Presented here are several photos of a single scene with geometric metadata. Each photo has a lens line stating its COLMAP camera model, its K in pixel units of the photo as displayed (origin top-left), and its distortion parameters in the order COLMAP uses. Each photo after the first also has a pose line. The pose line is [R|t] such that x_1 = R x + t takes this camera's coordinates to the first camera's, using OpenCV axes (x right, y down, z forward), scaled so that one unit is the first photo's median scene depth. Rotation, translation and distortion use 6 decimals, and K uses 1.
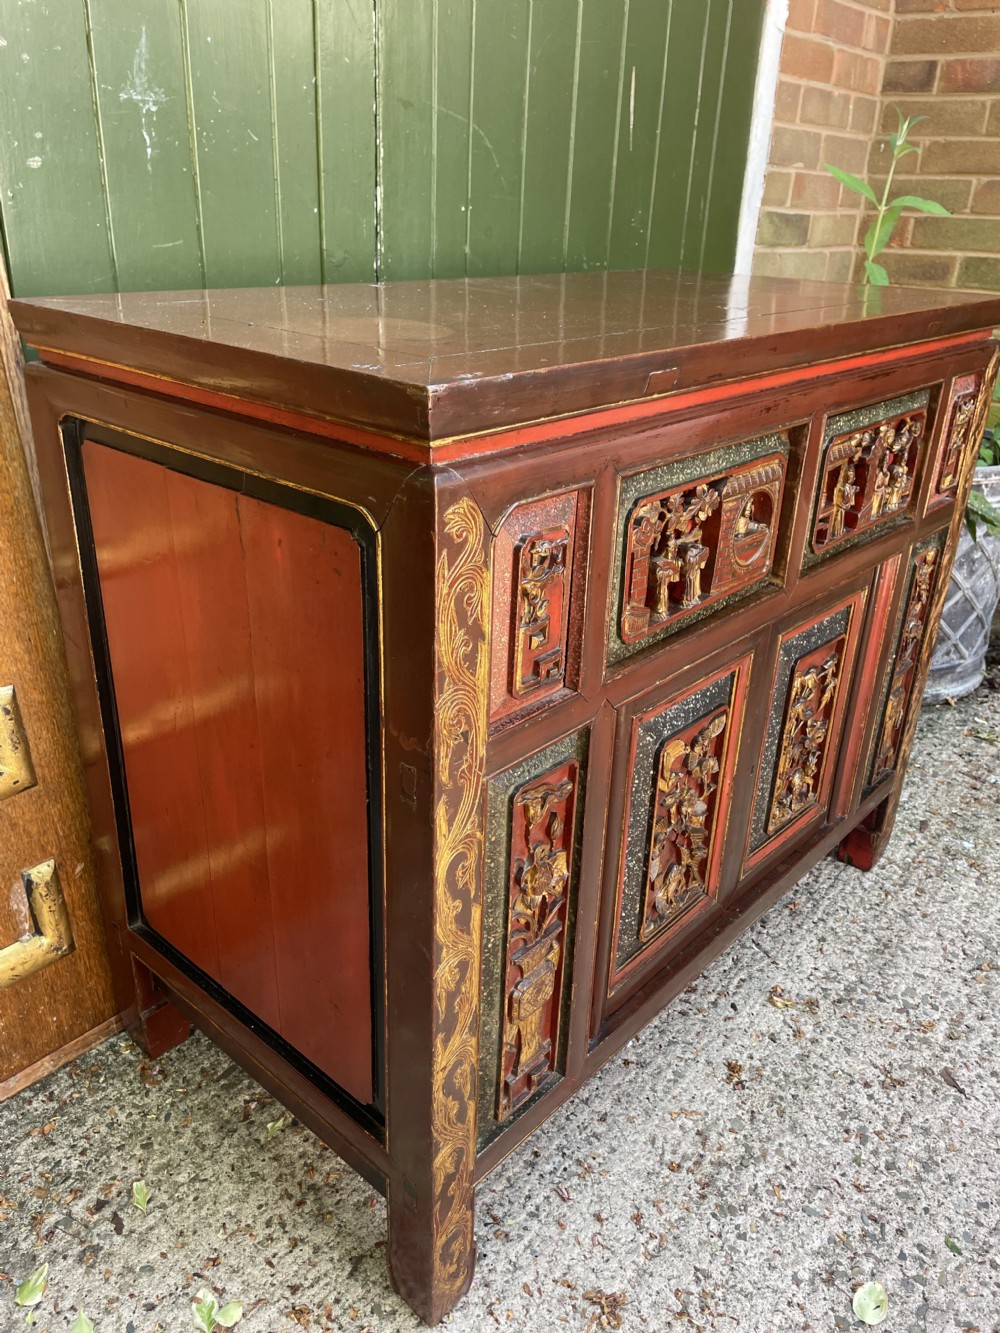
lens RADIAL K [[1018.1, 0, 496.0], [0, 1018.1, 657.5], [0, 0, 1]] dist [0.086214, -0.120625]
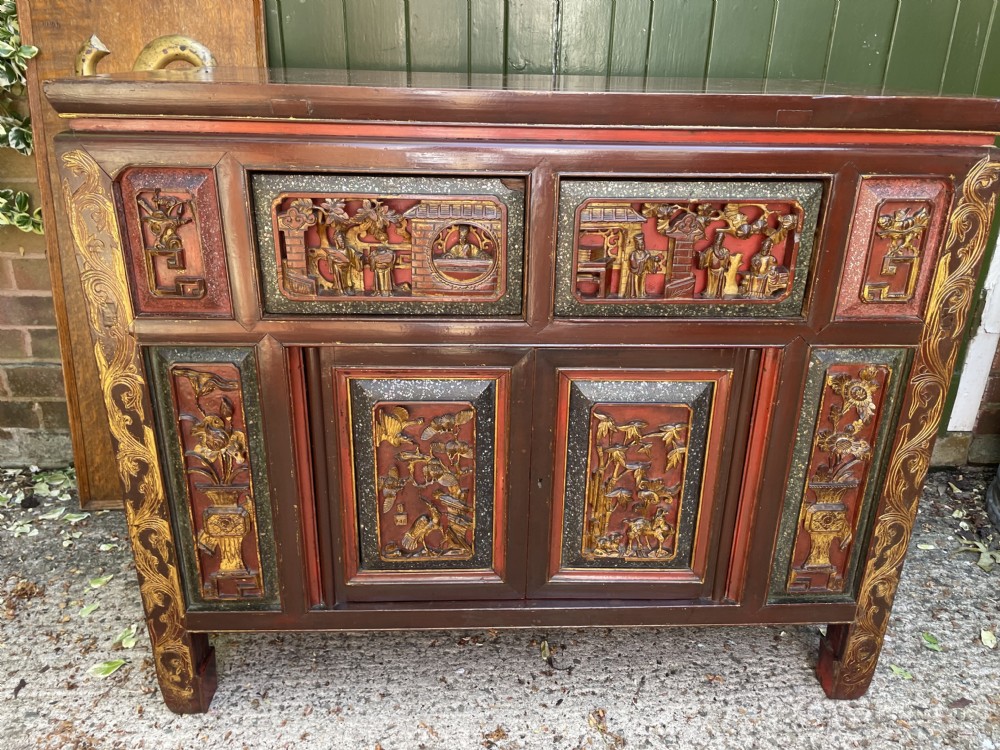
lens RADIAL K [[763.7, 0, 509.8], [0, 763.7, 366.8], [0, 0, 1]] dist [0.086214, -0.120625]
pose [[0.697652, 0.256916, -0.668787, 0.840482], [-0.295485, 0.953580, 0.058082, -0.060265], [0.652664, 0.157096, 0.741181, 0.340924]]
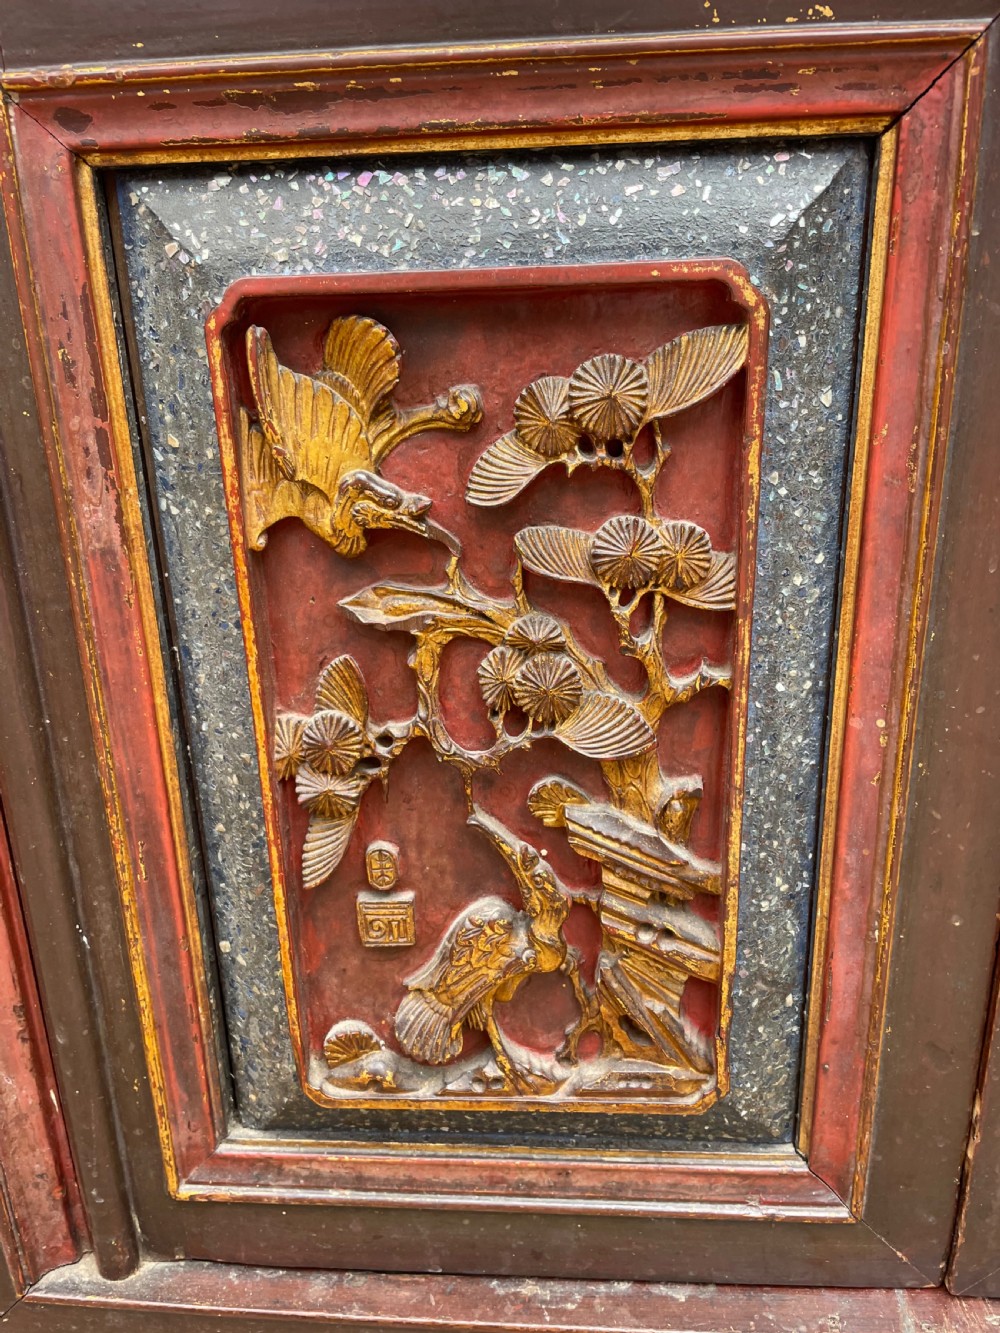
lens RADIAL K [[1018.1, 0, 497.8], [0, 1018.1, 672.5], [0, 0, 1]] dist [0.086214, -0.120625]
pose [[0.598598, 0.214669, -0.771749, 0.374798], [-0.283721, 0.957786, 0.046352, 0.130417], [0.749121, 0.191215, 0.634235, 0.823249]]
